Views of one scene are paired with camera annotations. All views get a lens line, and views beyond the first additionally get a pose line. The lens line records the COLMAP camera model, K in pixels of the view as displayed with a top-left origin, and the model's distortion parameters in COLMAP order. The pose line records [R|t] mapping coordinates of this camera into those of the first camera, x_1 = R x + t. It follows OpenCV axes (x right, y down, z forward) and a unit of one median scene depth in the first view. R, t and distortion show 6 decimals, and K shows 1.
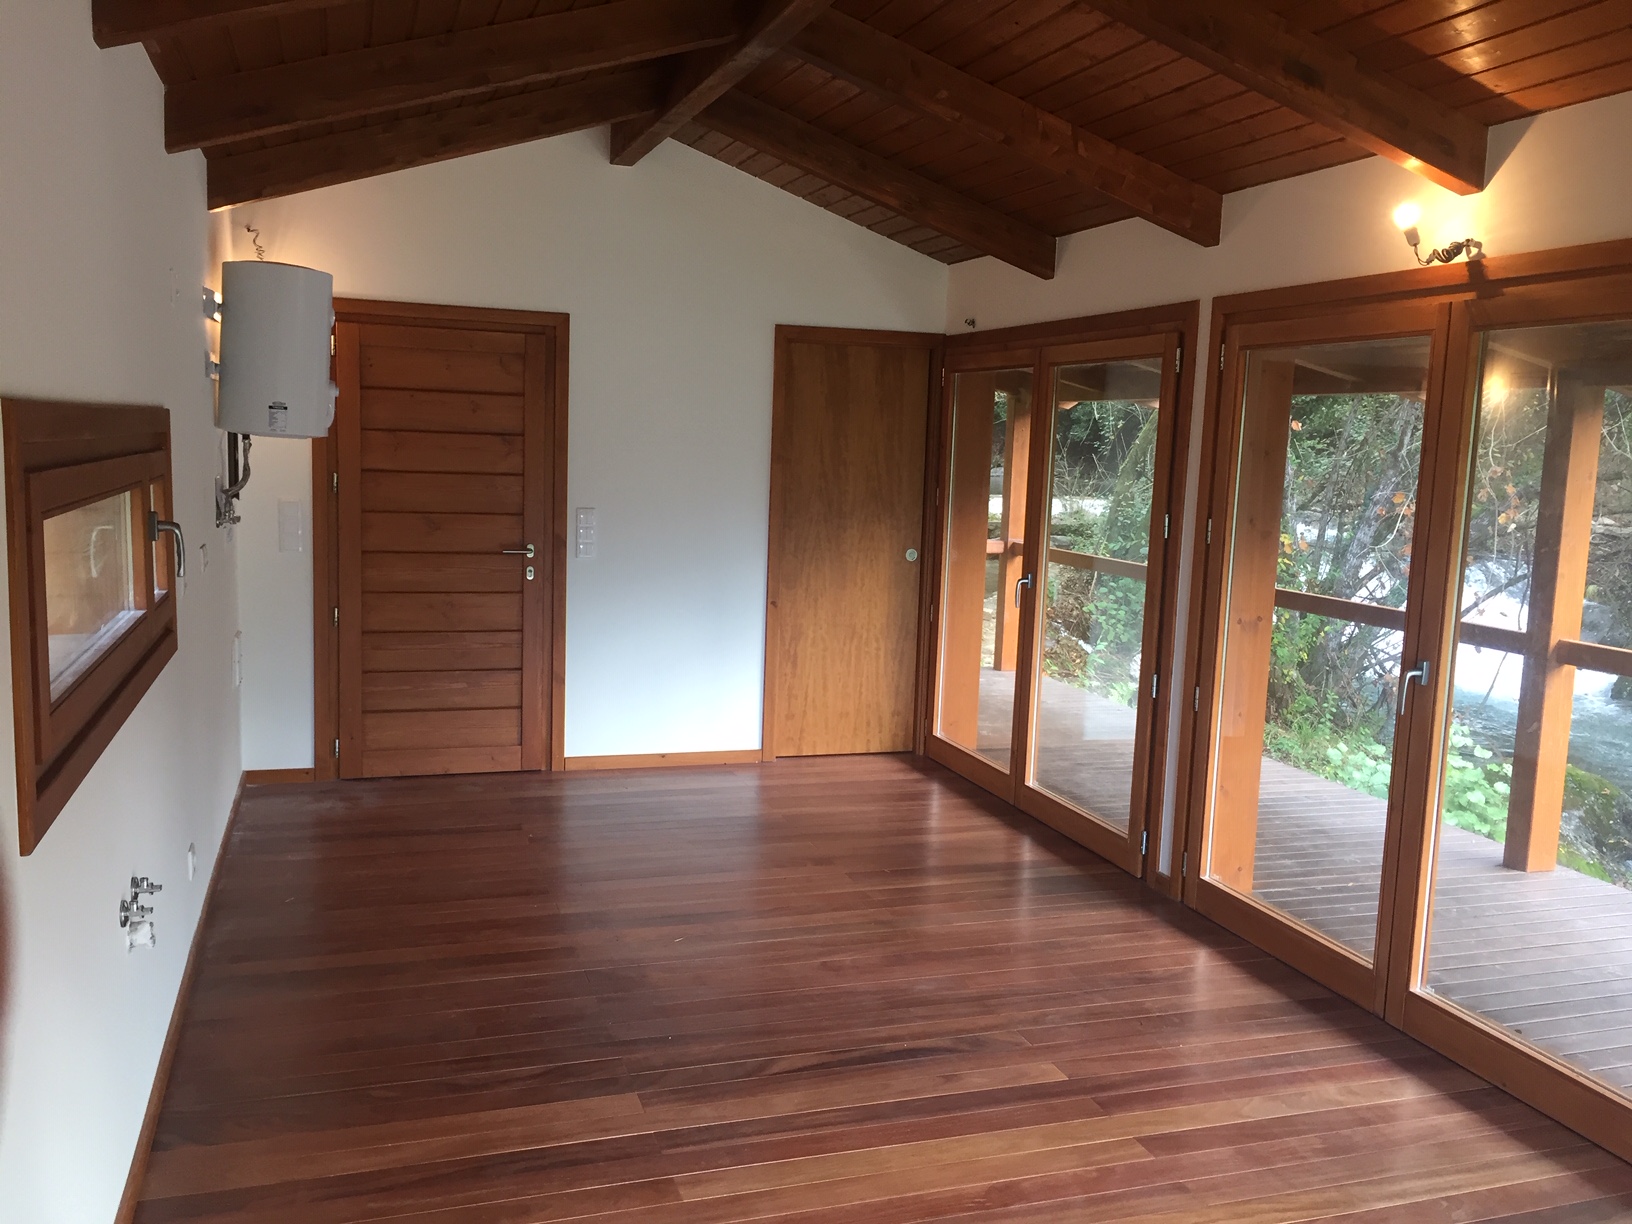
lens RADIAL K [[1391.7, 0, 823.8], [0, 1391.7, 615.5], [0, 0, 1]] dist [0.064197, -0.083717]
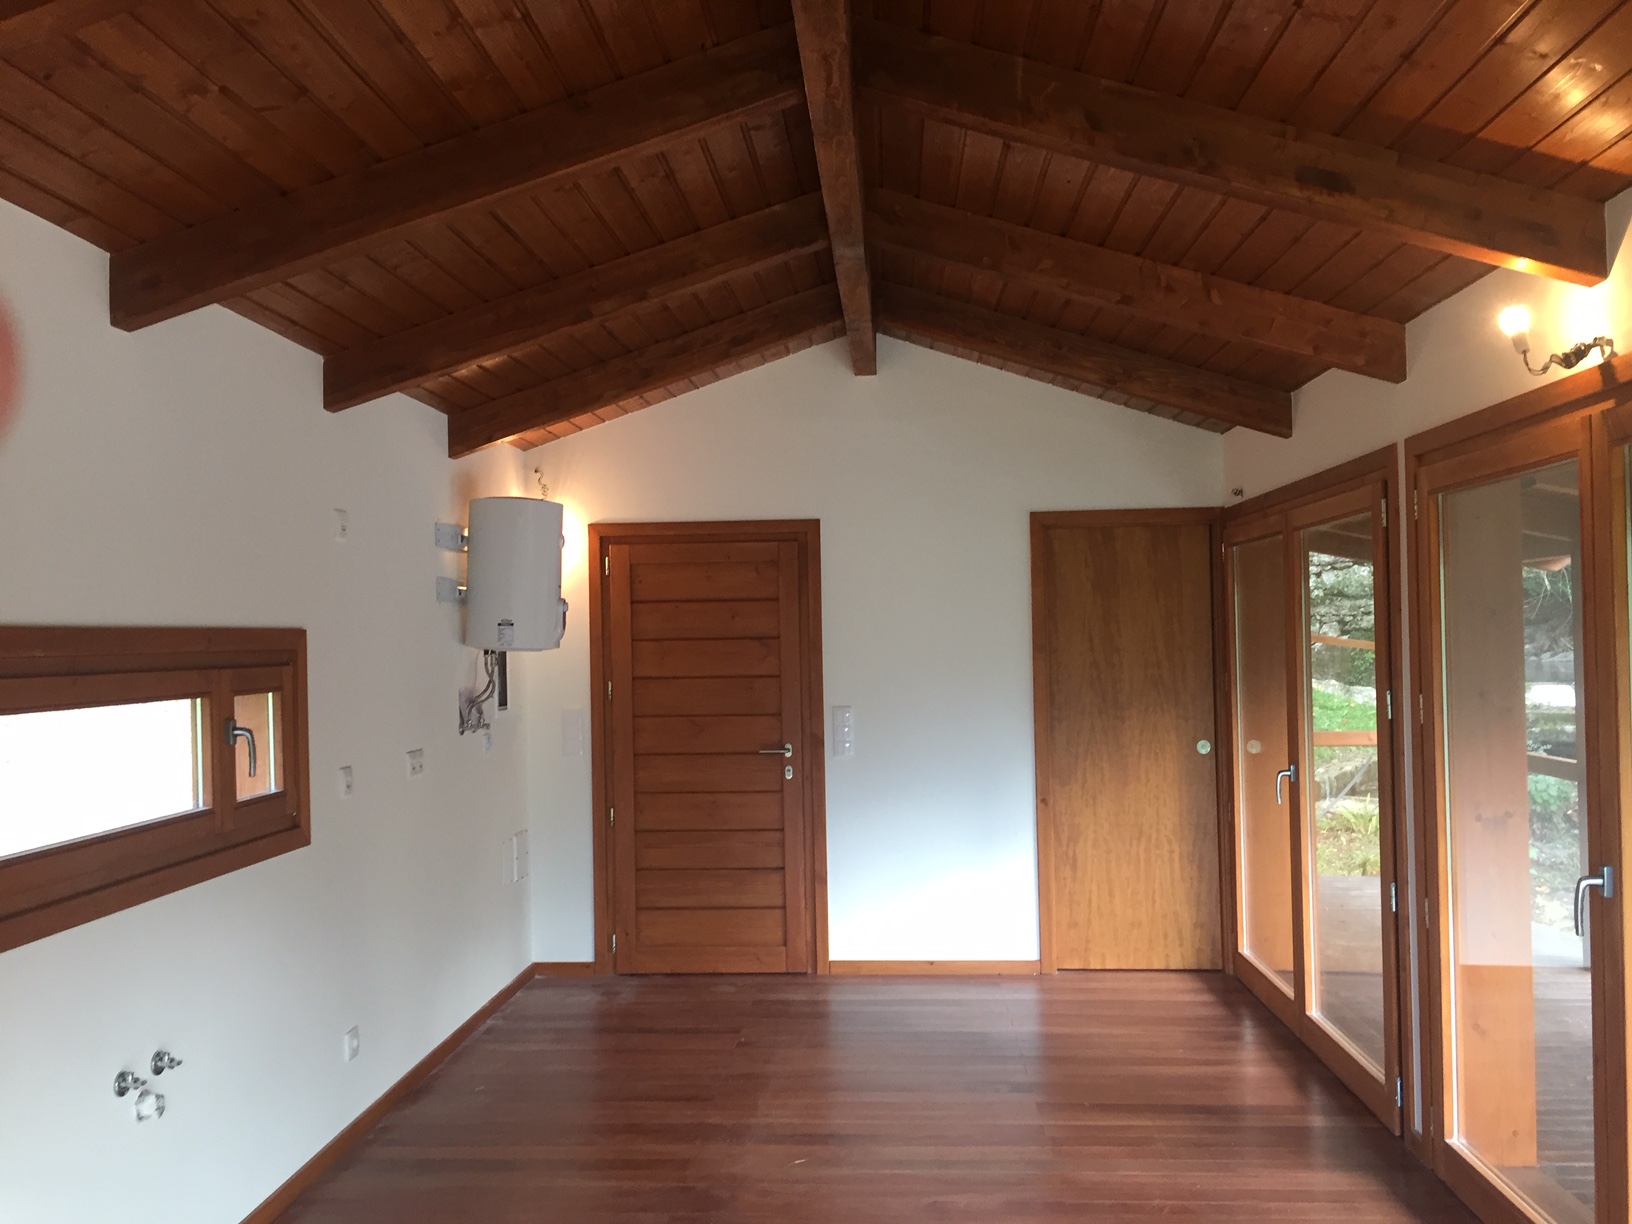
lens RADIAL K [[1391.7, 0, 823.8], [0, 1391.7, 615.5], [0, 0, 1]] dist [0.064197, -0.083717]
pose [[0.927105, -0.056937, -0.370453, 0.194558], [0.002345, 0.989256, -0.146176, 0.005009], [0.374795, 0.134652, 0.917277, 0.063976]]
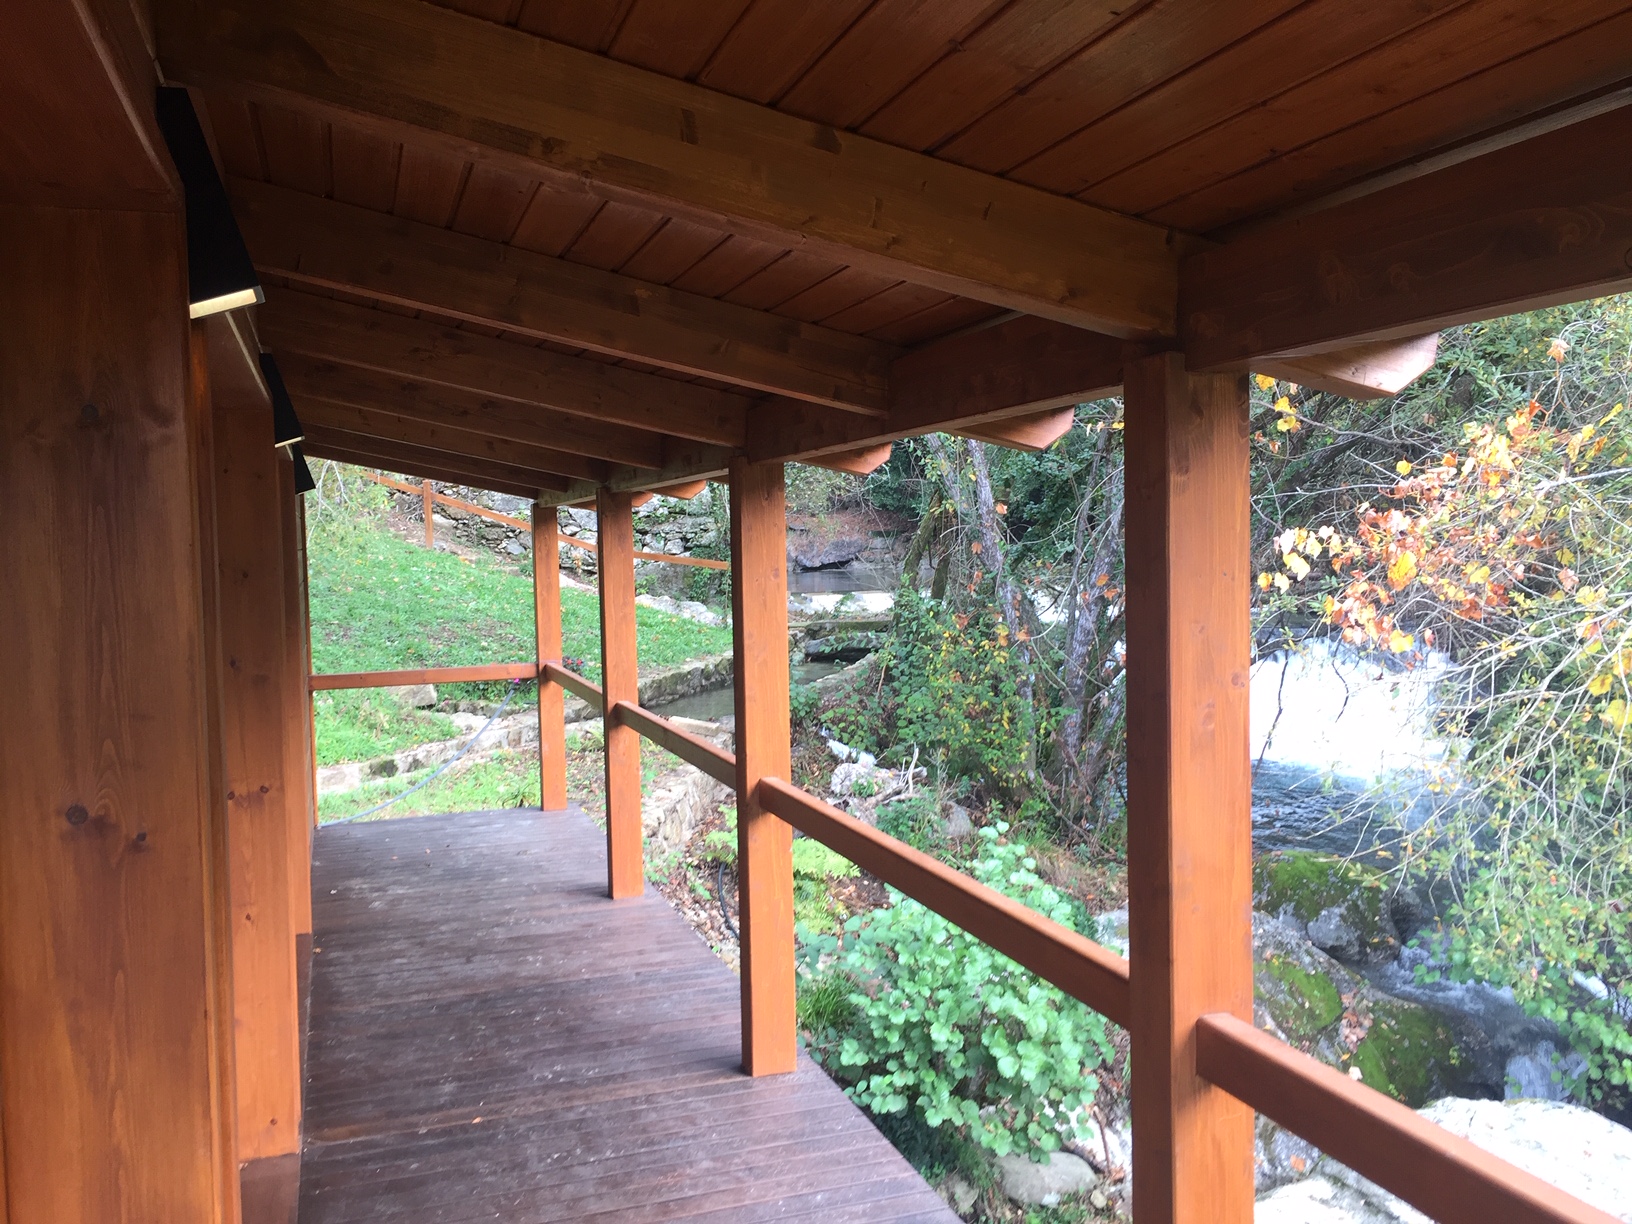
lens RADIAL K [[1391.7, 0, 823.8], [0, 1391.7, 615.5], [0, 0, 1]] dist [0.064197, -0.083717]
pose [[0.998122, -0.061156, 0.003425, 0.480050], [0.061245, 0.995635, -0.070432, -0.015151], [0.000898, 0.070510, 0.997511, 0.176565]]
